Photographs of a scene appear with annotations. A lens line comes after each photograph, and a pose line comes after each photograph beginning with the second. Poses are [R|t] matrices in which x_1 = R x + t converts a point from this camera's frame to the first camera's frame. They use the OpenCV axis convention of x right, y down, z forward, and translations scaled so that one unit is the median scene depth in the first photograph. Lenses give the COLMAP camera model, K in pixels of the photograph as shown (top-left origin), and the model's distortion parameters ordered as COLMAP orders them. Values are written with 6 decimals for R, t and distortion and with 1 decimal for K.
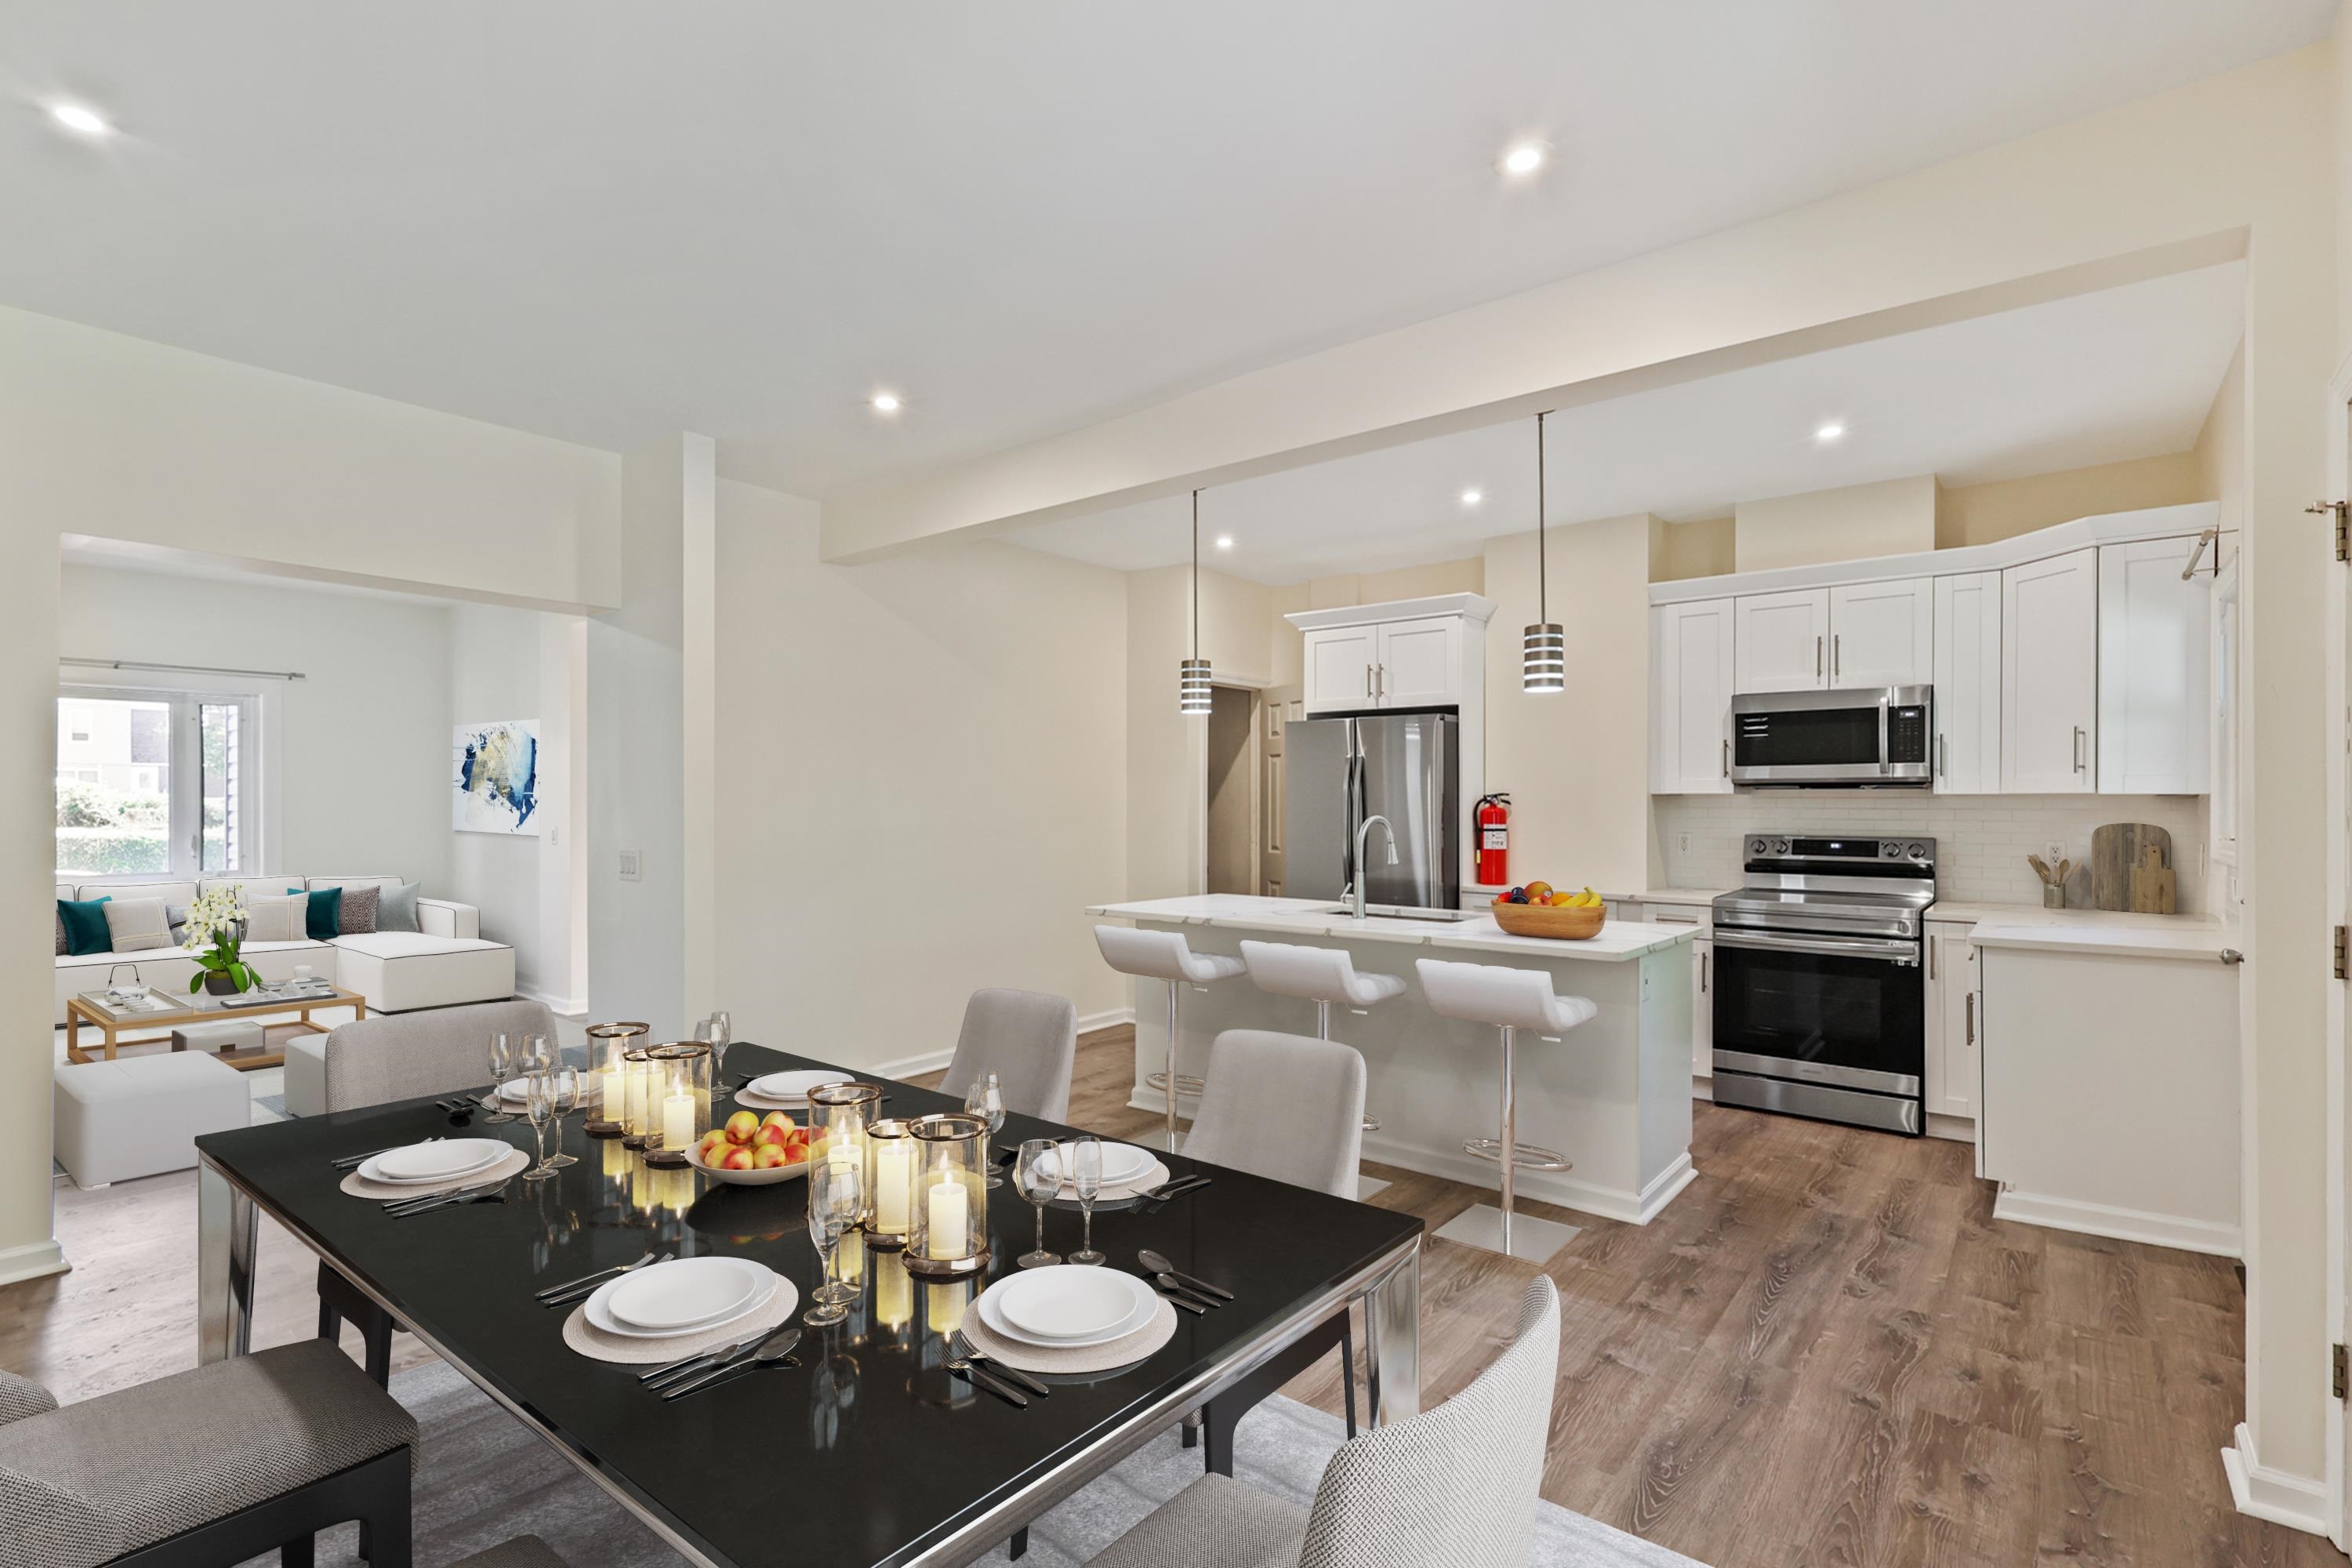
lens RADIAL K [[1102.9, 0, 1179.8], [0, 1102.9, 803.8], [0, 0, 1]] dist [0.002366, 0.000520]
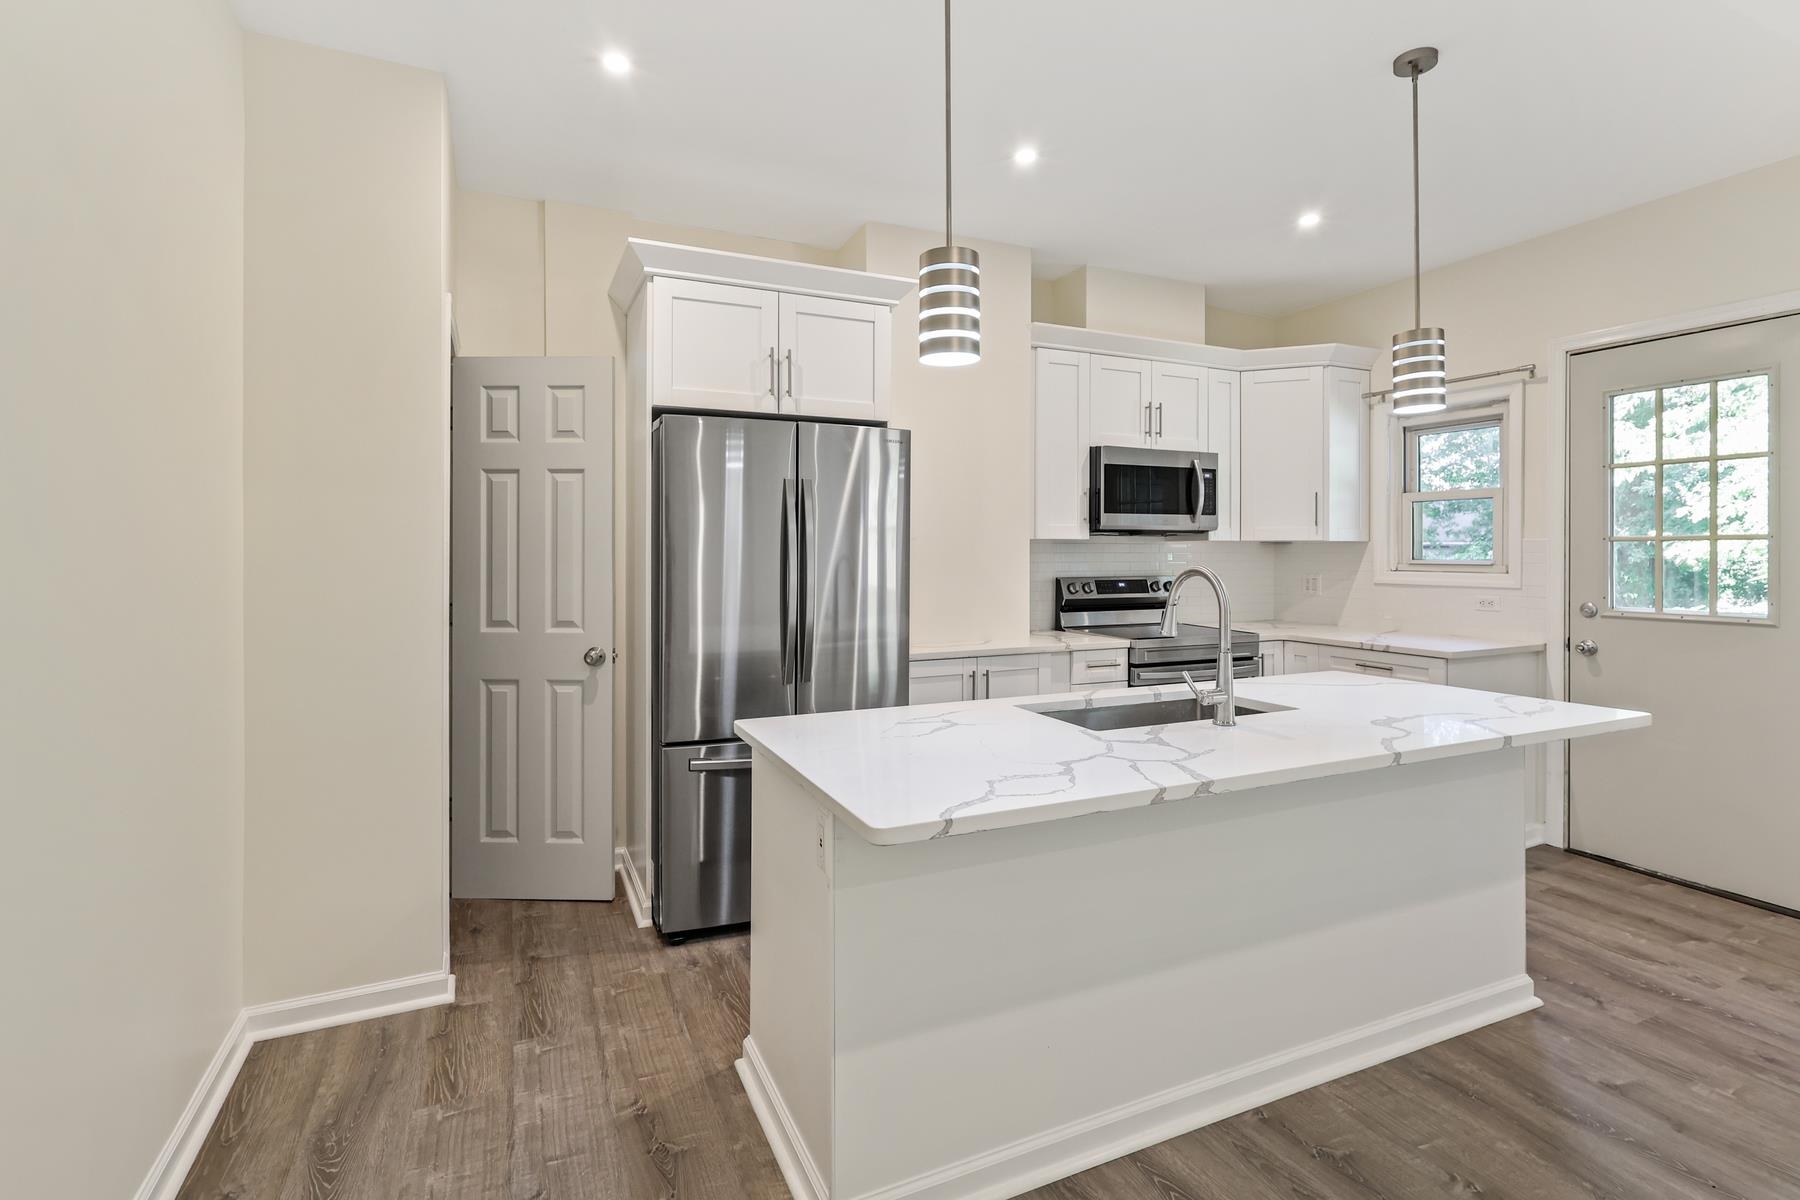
lens RADIAL K [[855.1, 0, 897.4], [0, 855.1, 552.3], [0, 0, 1]] dist [0.000360, 0.000527]
pose [[0.447146, -0.003389, 0.894454, -0.331032], [0.004451, 0.999989, 0.001564, 0.001501], [-0.894450, 0.003282, 0.447156, 0.843087]]
